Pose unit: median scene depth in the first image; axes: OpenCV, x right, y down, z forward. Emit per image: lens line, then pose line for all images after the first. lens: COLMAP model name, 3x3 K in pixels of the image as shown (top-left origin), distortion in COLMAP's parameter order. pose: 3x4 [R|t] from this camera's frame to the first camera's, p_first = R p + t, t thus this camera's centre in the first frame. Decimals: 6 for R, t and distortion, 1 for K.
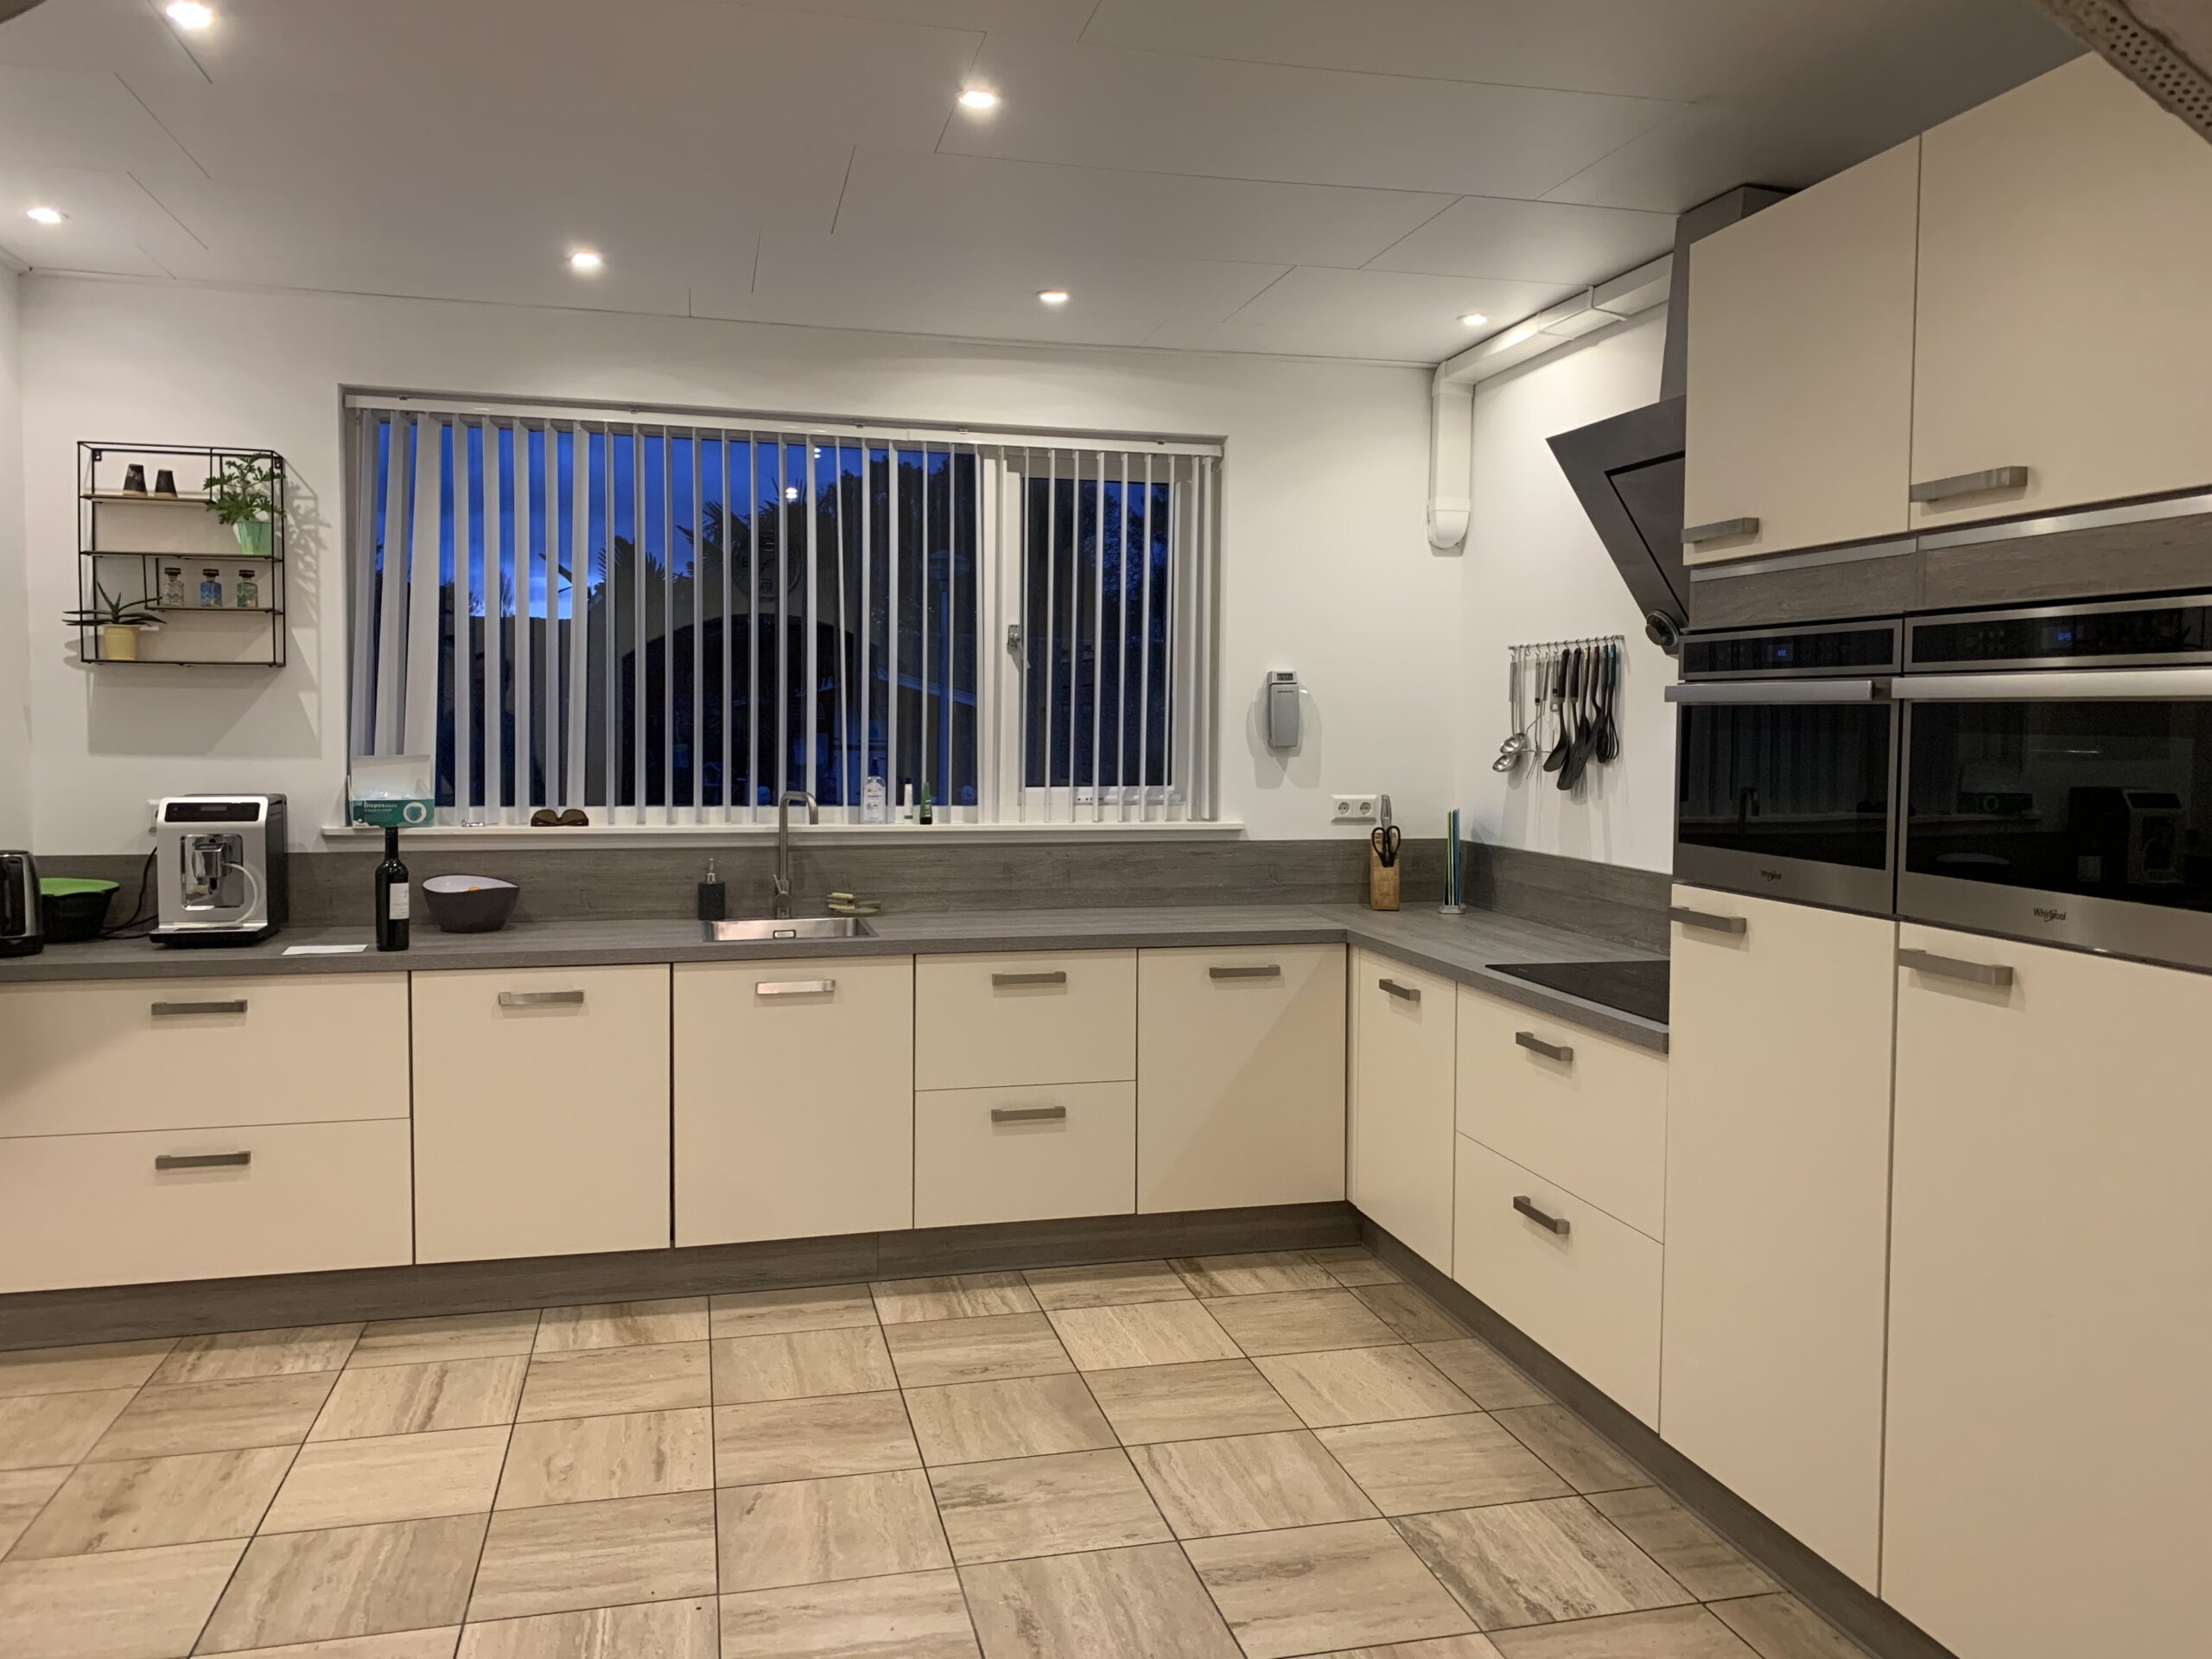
lens RADIAL K [[1735.8, 0, 1106.0], [0, 1735.8, 829.5], [0, 0, 1]] dist [0.055256, -0.031276]
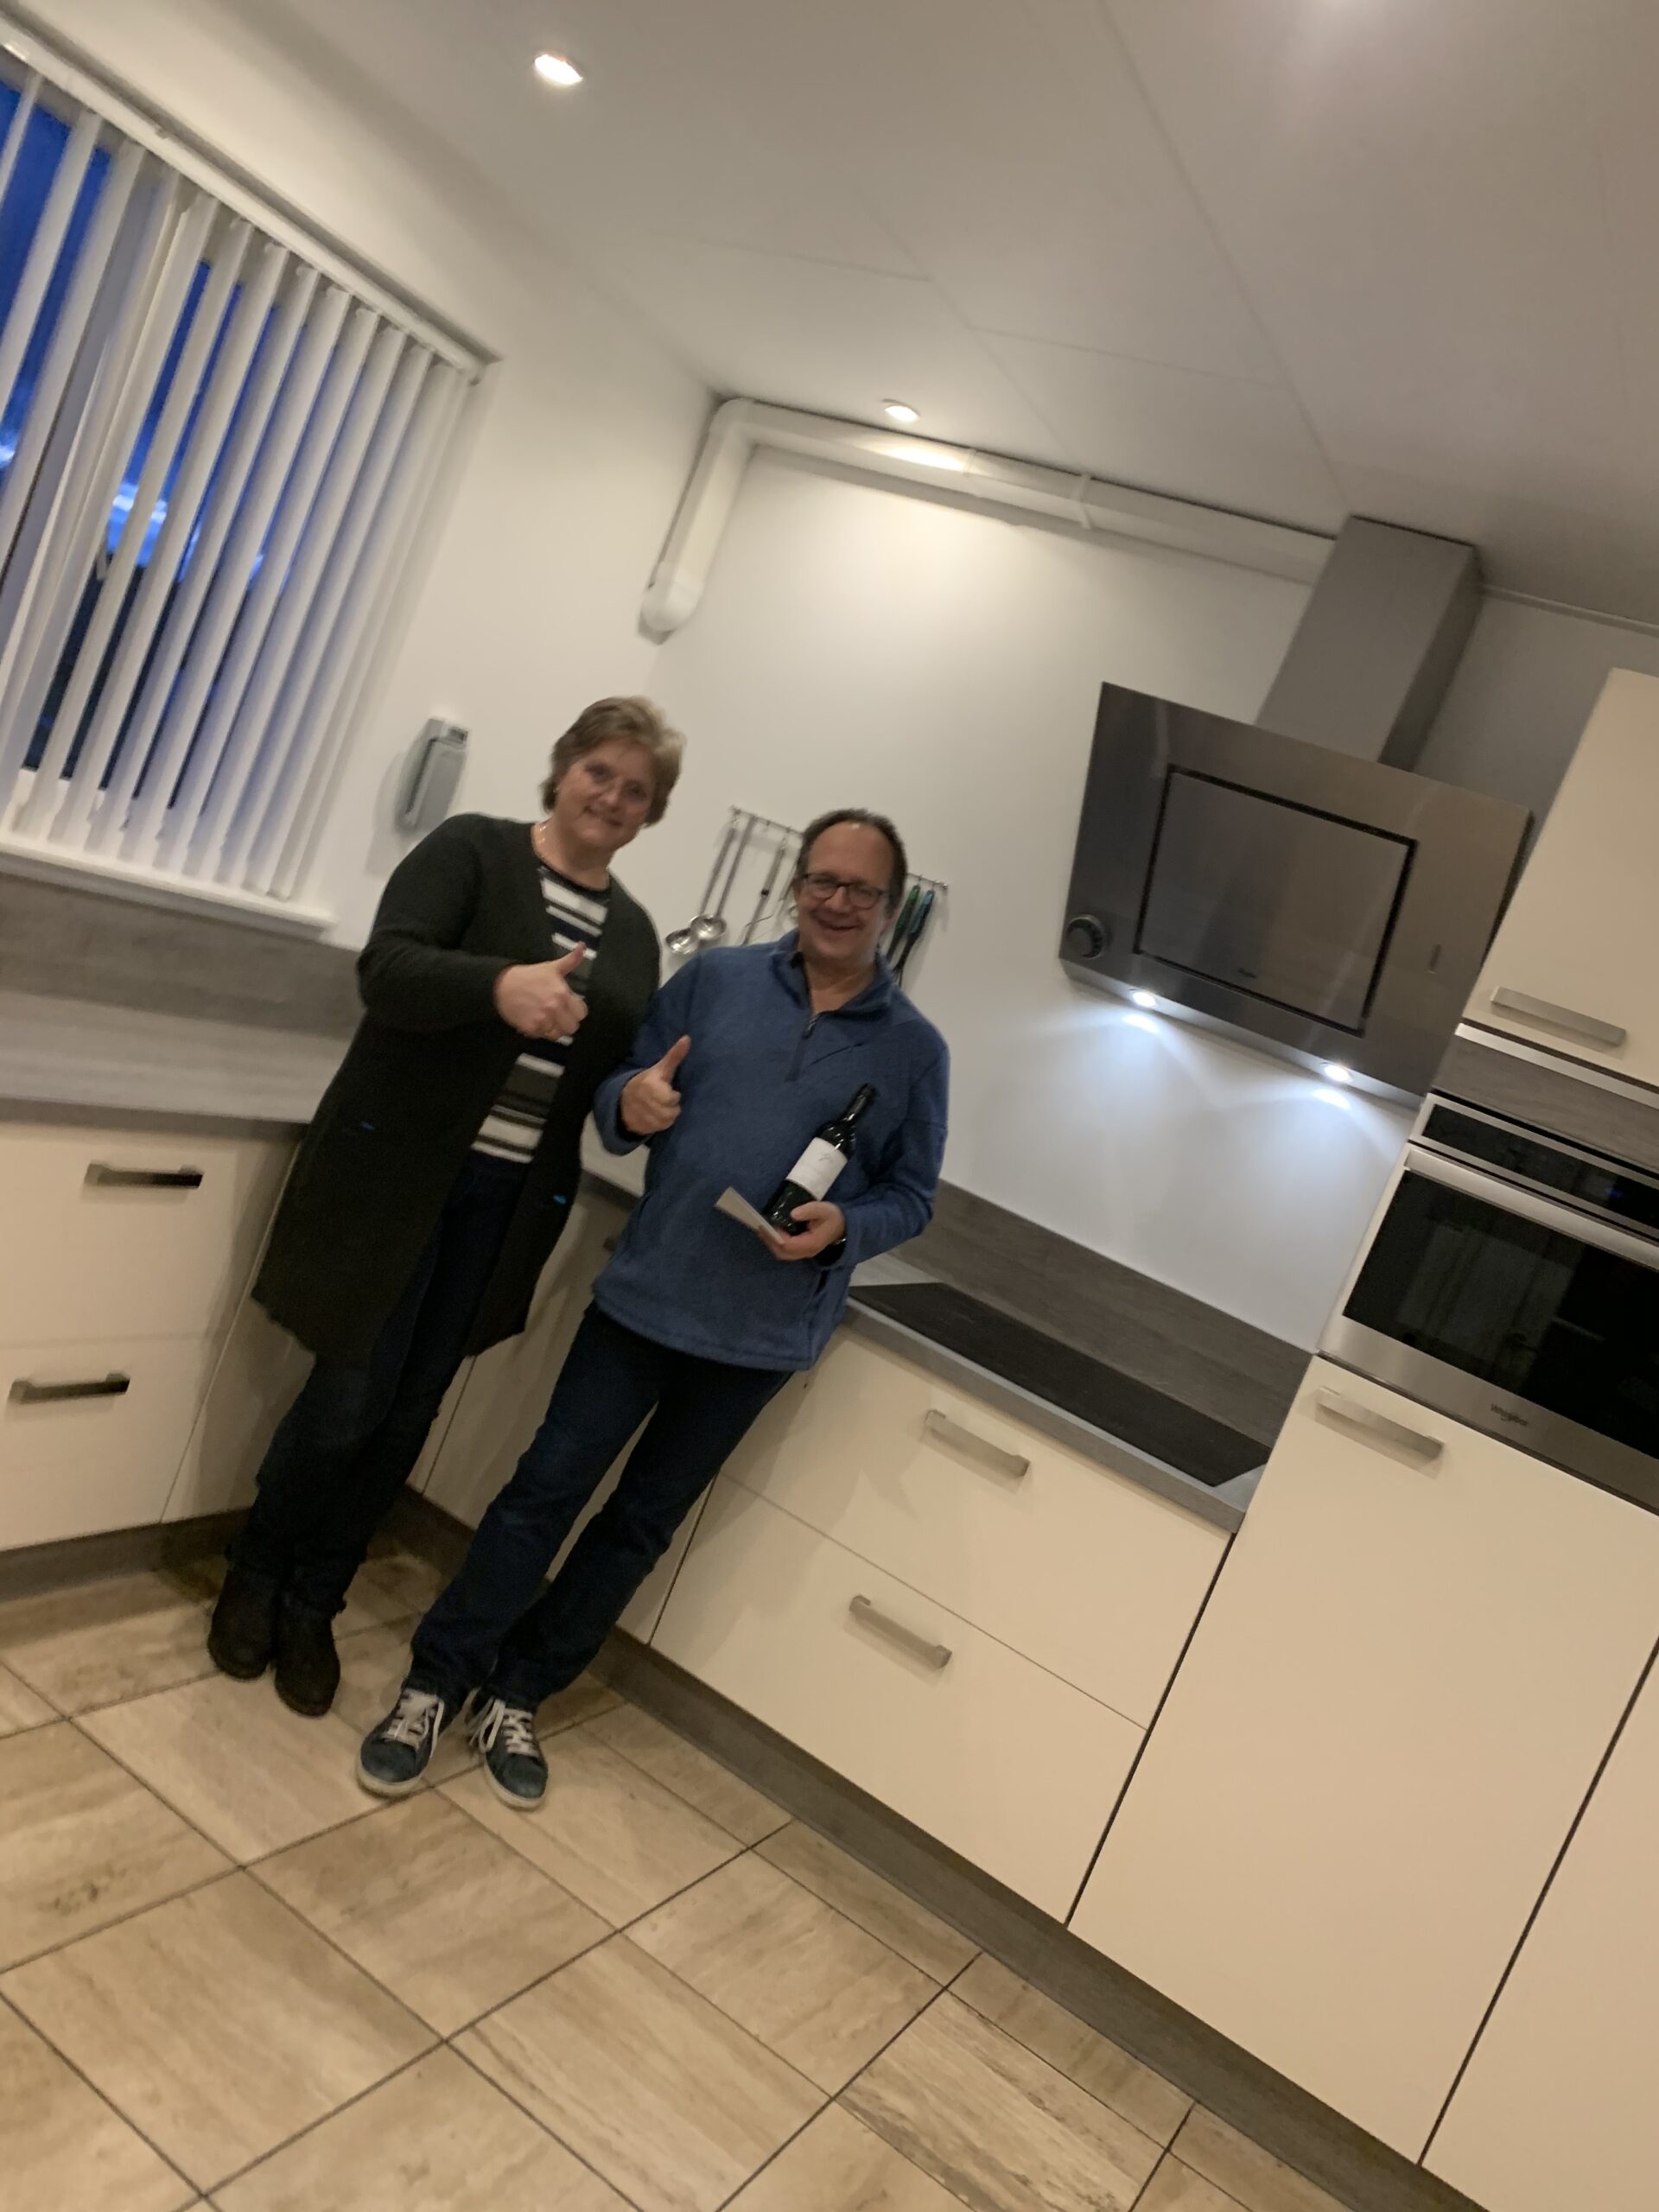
lens RADIAL K [[1735.8, 0, 843.7], [0, 1735.8, 1098.7], [0, 0, 1]] dist [0.055256, -0.031276]
pose [[0.627888, 0.151231, 0.763470, -0.381246], [-0.312631, 0.947331, 0.069462, -0.058524], [-0.712754, -0.282298, 0.642098, 0.487907]]
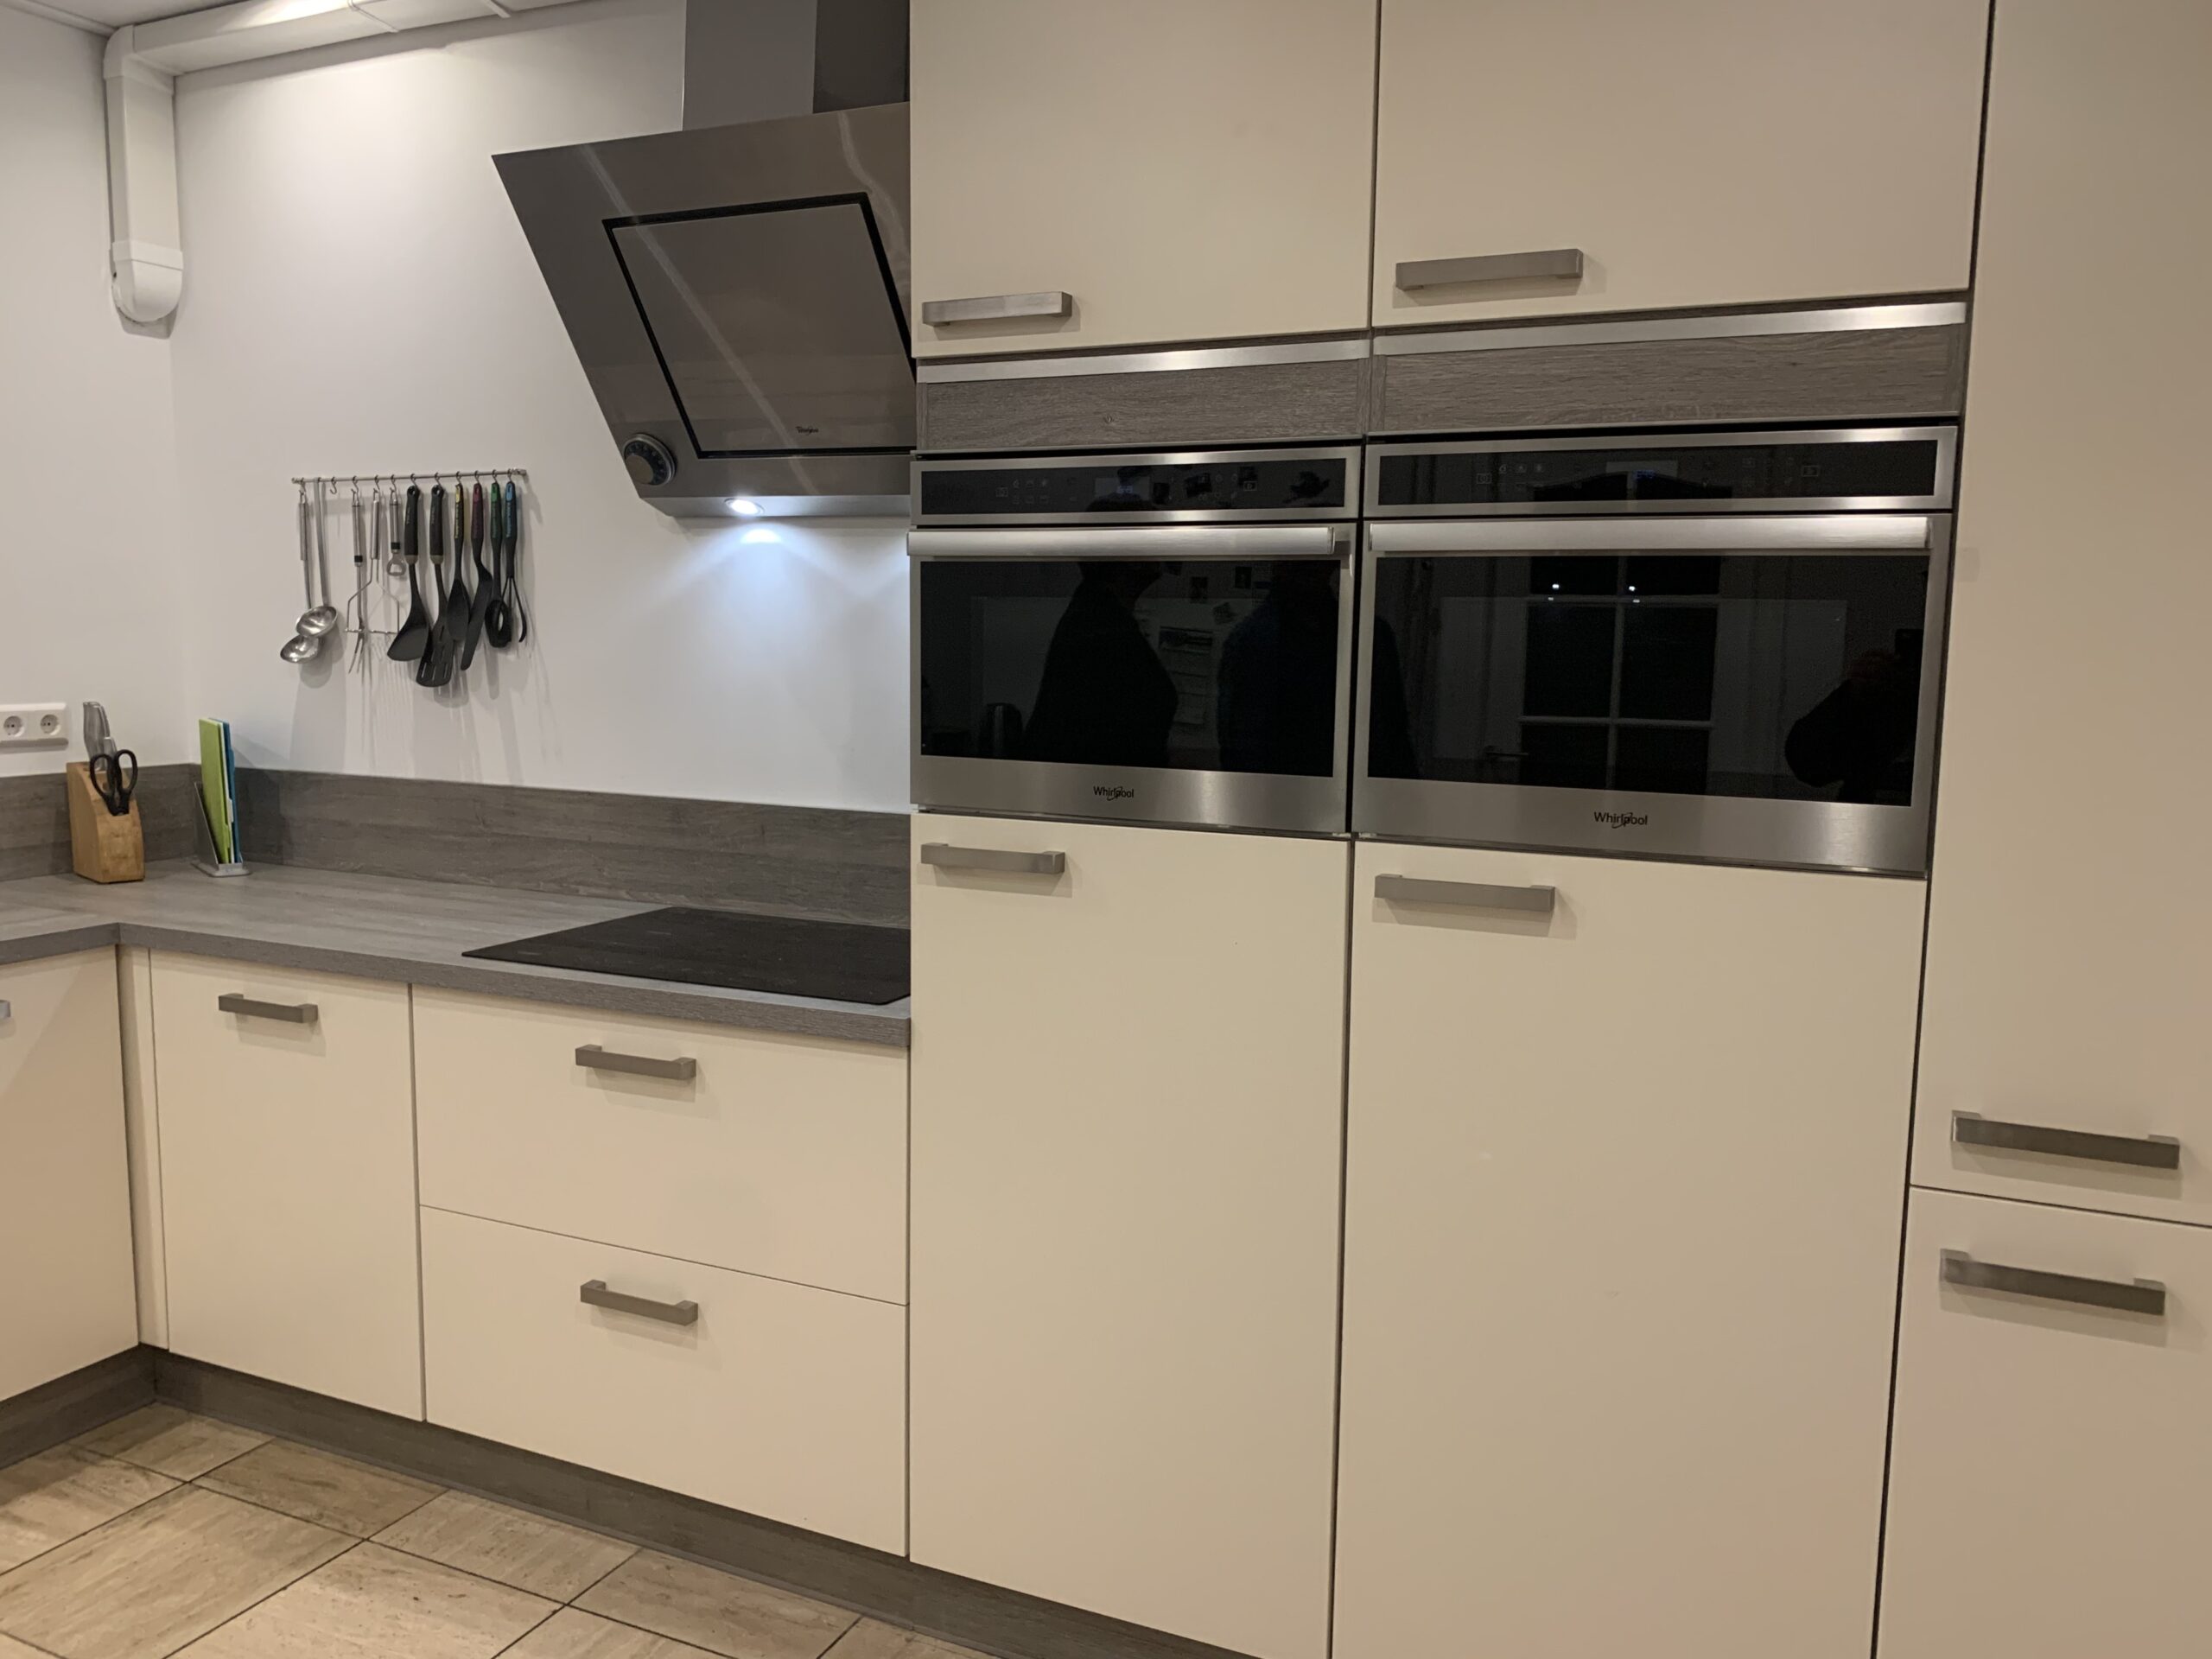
lens RADIAL K [[1736.5, 0, 1118.4], [0, 1736.5, 836.4], [0, 0, 1]] dist [0.008962, 0.000587]
pose [[0.624288, -0.095204, 0.775371, -0.129951], [0.042565, 0.995217, 0.087927, -0.013572], [-0.780033, -0.021888, 0.625355, 0.370846]]
